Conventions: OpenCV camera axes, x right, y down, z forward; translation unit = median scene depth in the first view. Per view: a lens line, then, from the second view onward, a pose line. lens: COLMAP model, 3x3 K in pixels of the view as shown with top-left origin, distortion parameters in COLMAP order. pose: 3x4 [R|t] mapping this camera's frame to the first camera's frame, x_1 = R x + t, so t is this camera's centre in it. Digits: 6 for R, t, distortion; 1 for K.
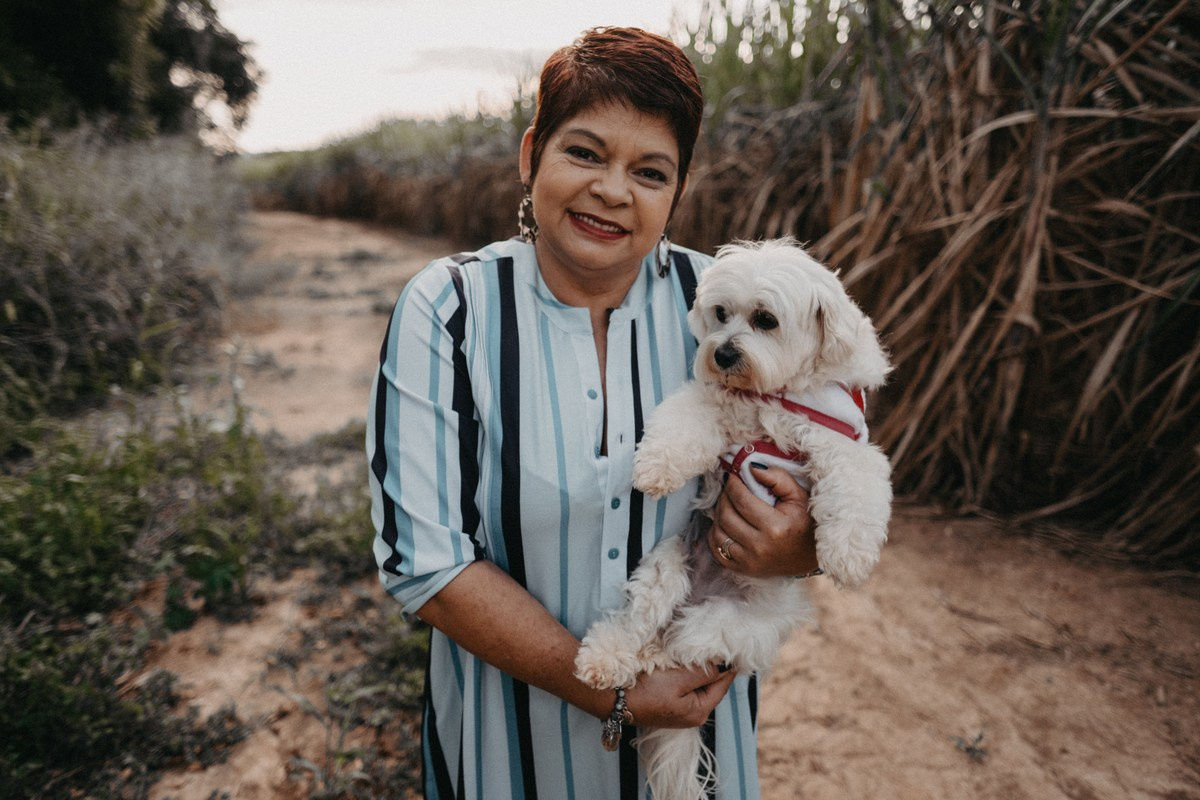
lens RADIAL K [[848.2, 0, 598.2], [0, 848.2, 394.6], [0, 0, 1]] dist [-0.016052, 0.006962]
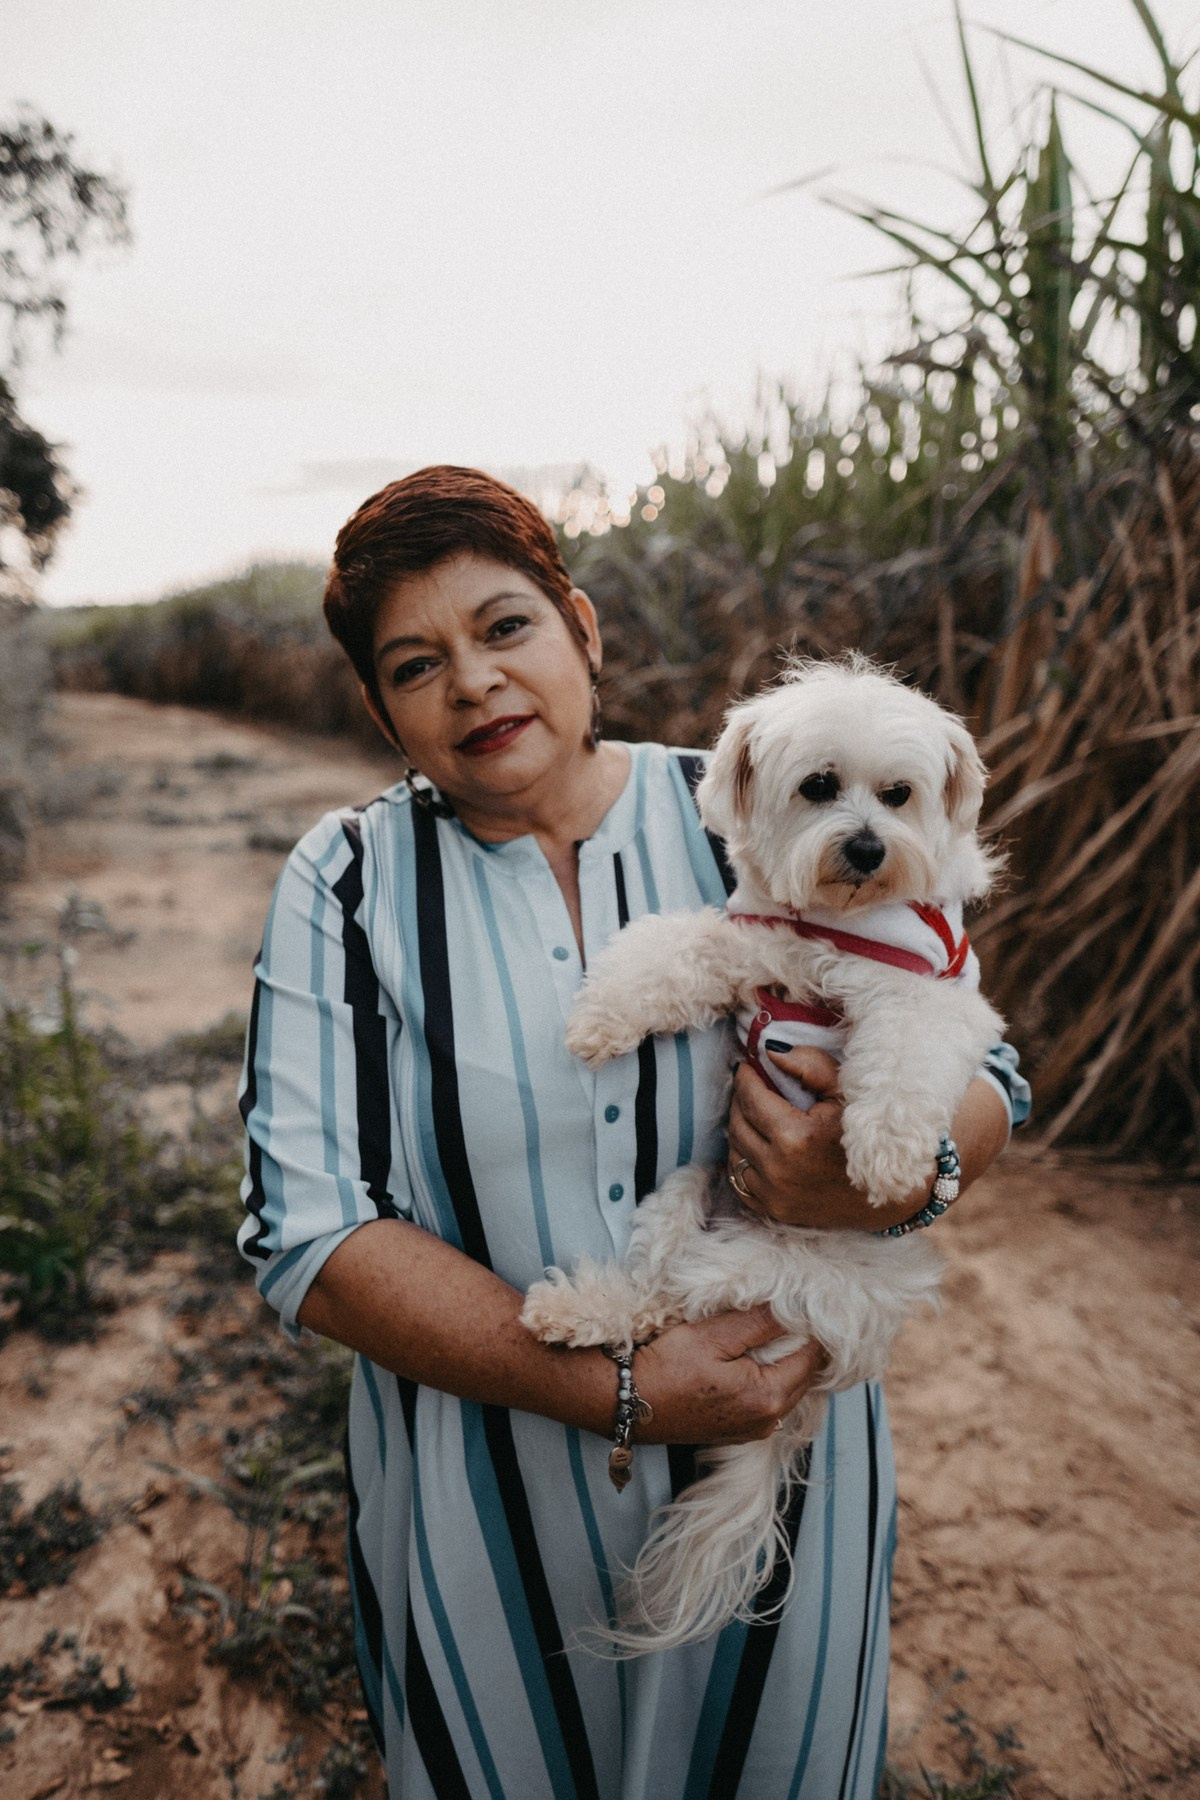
lens RADIAL K [[1272.4, 0, 588.9], [0, 1272.4, 893.7], [0, 0, 1]] dist [-0.016052, 0.006962]
pose [[0.999653, 0.016940, 0.020173, -0.060384], [-0.015619, 0.997833, -0.063922, -0.006325], [-0.021212, 0.063585, 0.997751, 0.030761]]
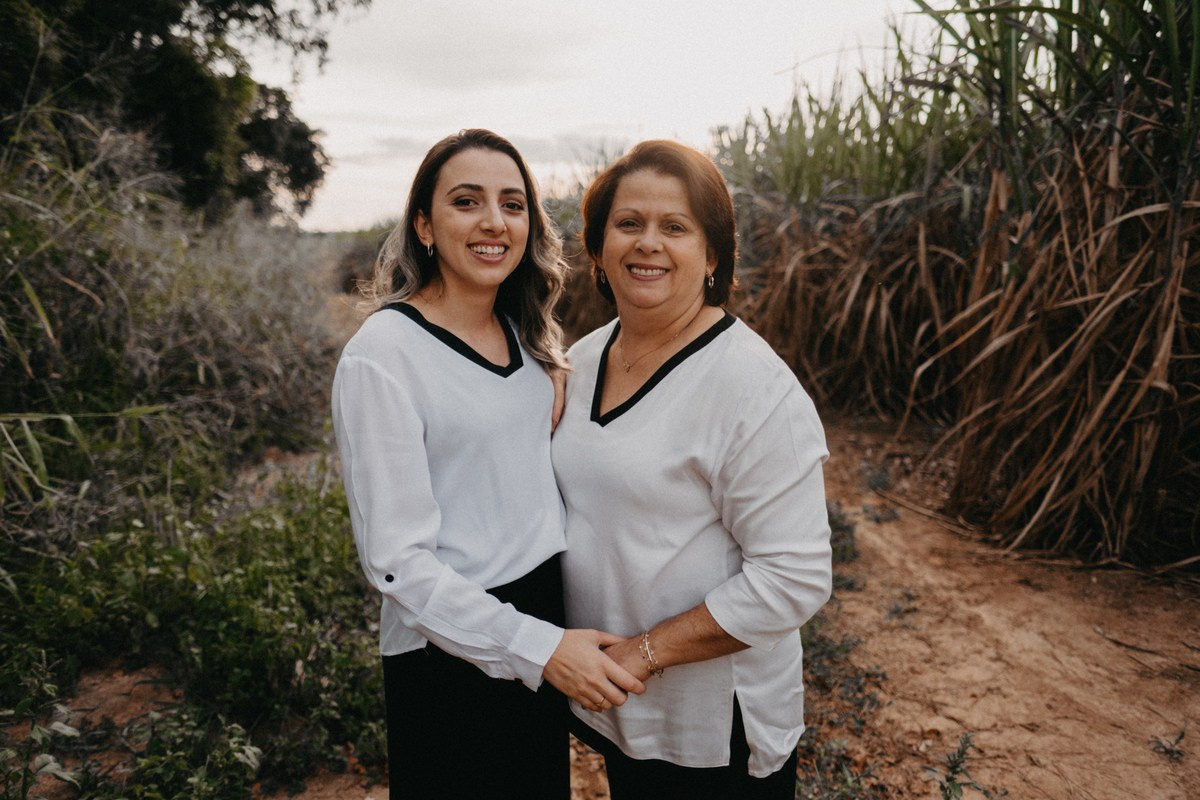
lens RADIAL K [[848.2, 0, 599.2], [0, 848.2, 419.7], [0, 0, 1]] dist [-0.016052, 0.006962]
pose [[0.999309, 0.013862, -0.034481, -0.198364], [-0.016141, 0.997641, -0.066728, 0.041724], [0.033474, 0.067238, 0.997175, -0.128198]]
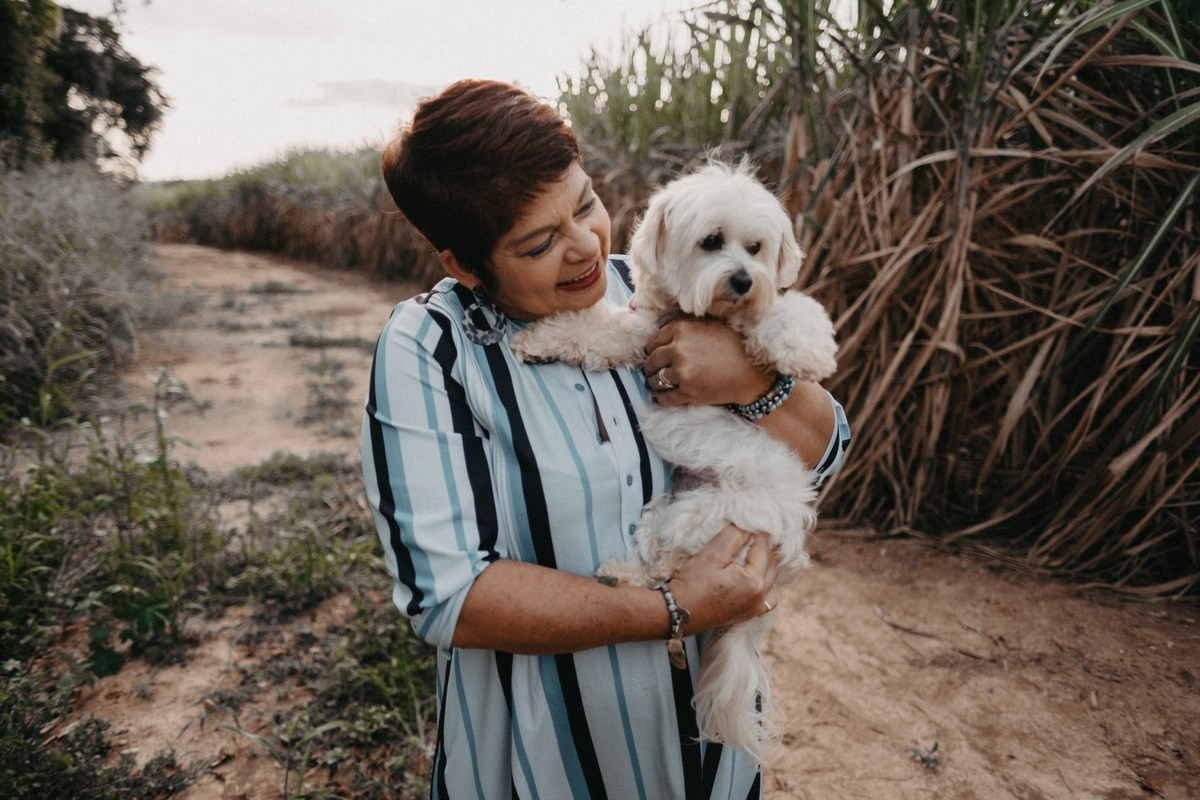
lens RADIAL K [[848.2, 0, 600.1], [0, 848.2, 394.9], [0, 0, 1]] dist [-0.016052, 0.006962]
pose [[0.994574, -0.004751, 0.103921, -0.038783], [0.009031, 0.999129, -0.040745, 0.009726], [-0.103637, 0.041462, 0.993751, 0.000349]]
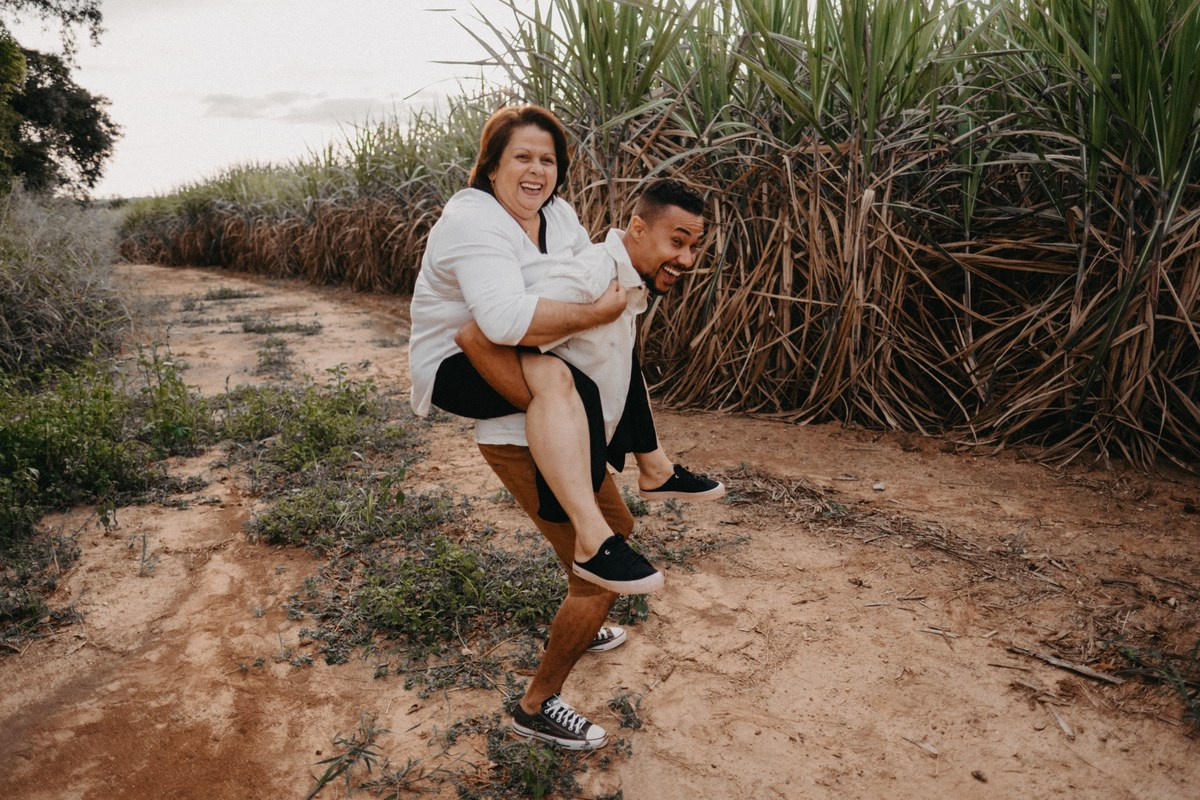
lens RADIAL K [[848.2, 0, 600.9], [0, 848.2, 396.2], [0, 0, 1]] dist [-0.016052, 0.006962]
pose [[0.987121, -0.052041, 0.151274, 0.165757], [0.058950, 0.997396, -0.041552, 0.230389], [-0.148717, 0.049935, 0.987618, -0.853331]]
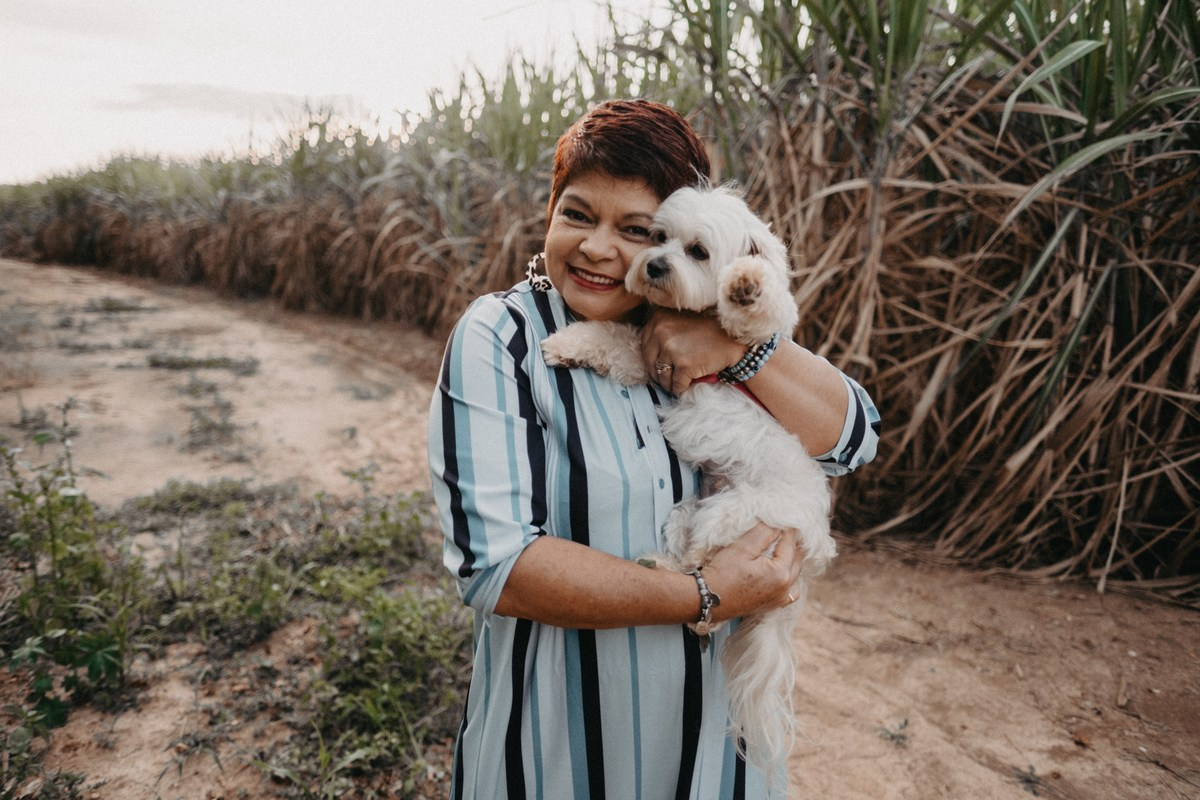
lens RADIAL K [[848.2, 0, 599.9], [0, 848.2, 395.1], [0, 0, 1]] dist [-0.016052, 0.006962]
pose [[0.960058, -0.022011, 0.278933, -0.161567], [0.038936, 0.997711, -0.055283, 0.008459], [-0.277078, 0.063935, 0.958718, -0.000876]]
